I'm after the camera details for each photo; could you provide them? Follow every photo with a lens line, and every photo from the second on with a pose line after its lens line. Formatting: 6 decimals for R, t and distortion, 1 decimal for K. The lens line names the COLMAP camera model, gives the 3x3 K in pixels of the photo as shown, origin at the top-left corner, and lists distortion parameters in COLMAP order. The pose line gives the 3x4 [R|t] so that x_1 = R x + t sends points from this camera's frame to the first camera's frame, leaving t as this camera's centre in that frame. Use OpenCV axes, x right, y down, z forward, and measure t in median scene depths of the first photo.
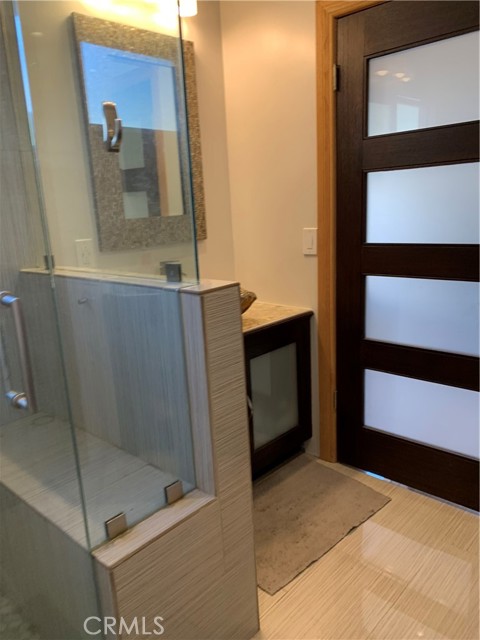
lens RADIAL K [[487.2, 0, 242.3], [0, 487.2, 321.4], [0, 0, 1]] dist [0.046234, -0.054498]
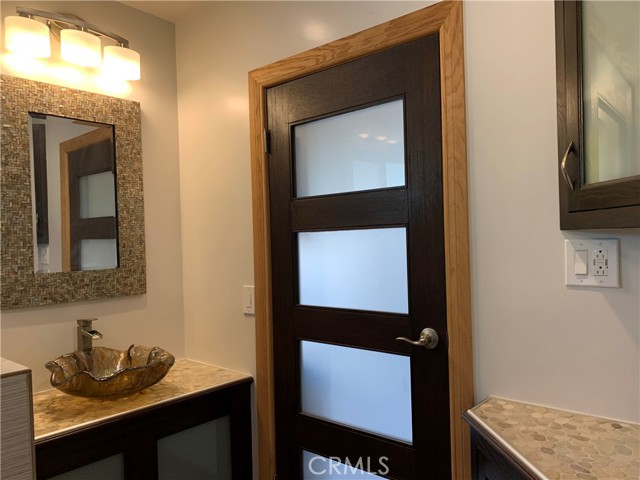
lens RADIAL K [[487.2, 0, 320.6], [0, 487.2, 241.5], [0, 0, 1]] dist [0.046234, -0.054498]
pose [[0.998830, 0.025045, 0.041362, 0.248551], [-0.014499, 0.971176, -0.237923, -0.056070], [-0.046128, 0.237045, 0.970403, 0.068933]]
